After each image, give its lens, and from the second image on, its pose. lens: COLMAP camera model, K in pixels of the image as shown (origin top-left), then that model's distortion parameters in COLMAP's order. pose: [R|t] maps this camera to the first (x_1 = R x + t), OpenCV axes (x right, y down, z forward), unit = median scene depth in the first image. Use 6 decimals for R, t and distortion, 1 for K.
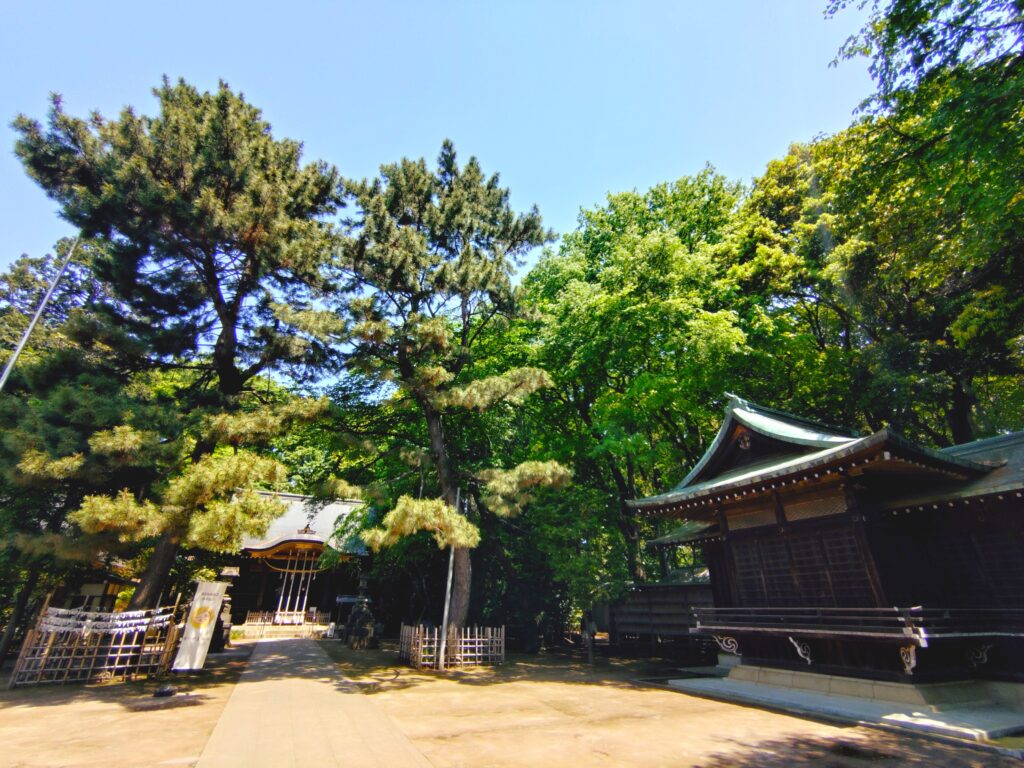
lens RADIAL K [[469.7, 0, 512.6], [0, 469.7, 384.4], [0, 0, 1]] dist [0.000740, 0.000153]
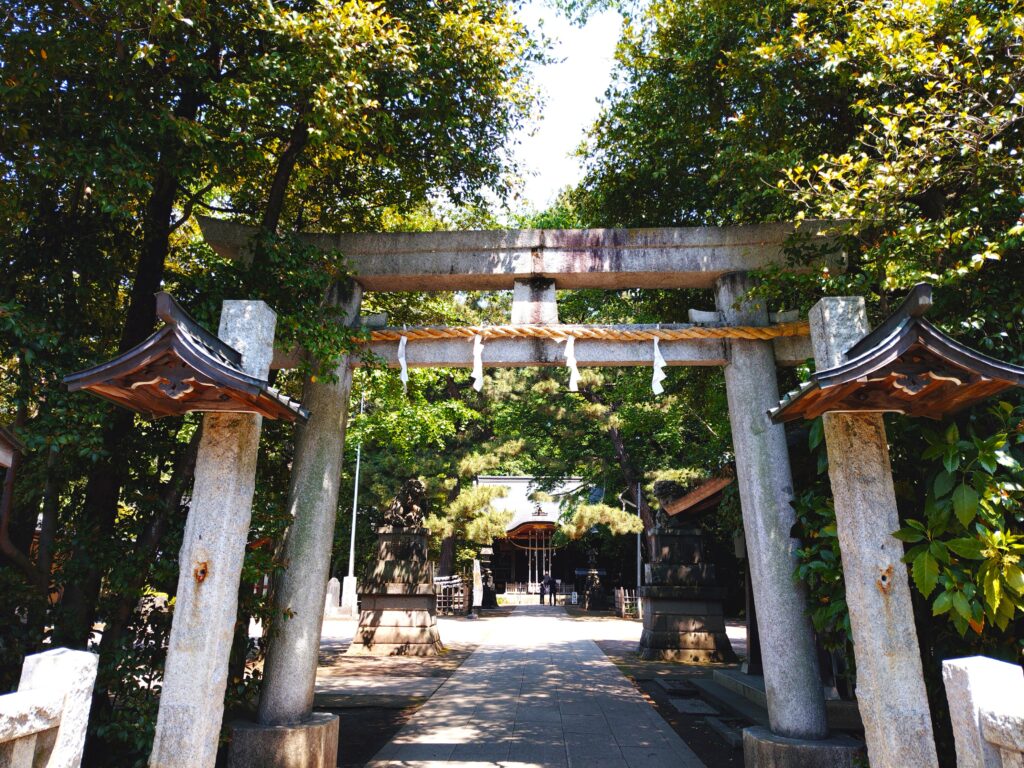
lens RADIAL K [[678.6, 0, 512.1], [0, 678.6, 383.4], [0, 0, 1]] dist [0.000573, 0.000012]
pose [[0.894751, -0.127266, -0.428047, 0.252811], [0.190305, 0.975803, 0.107673, -0.190558], [0.403986, -0.177800, 0.897320, -0.447676]]
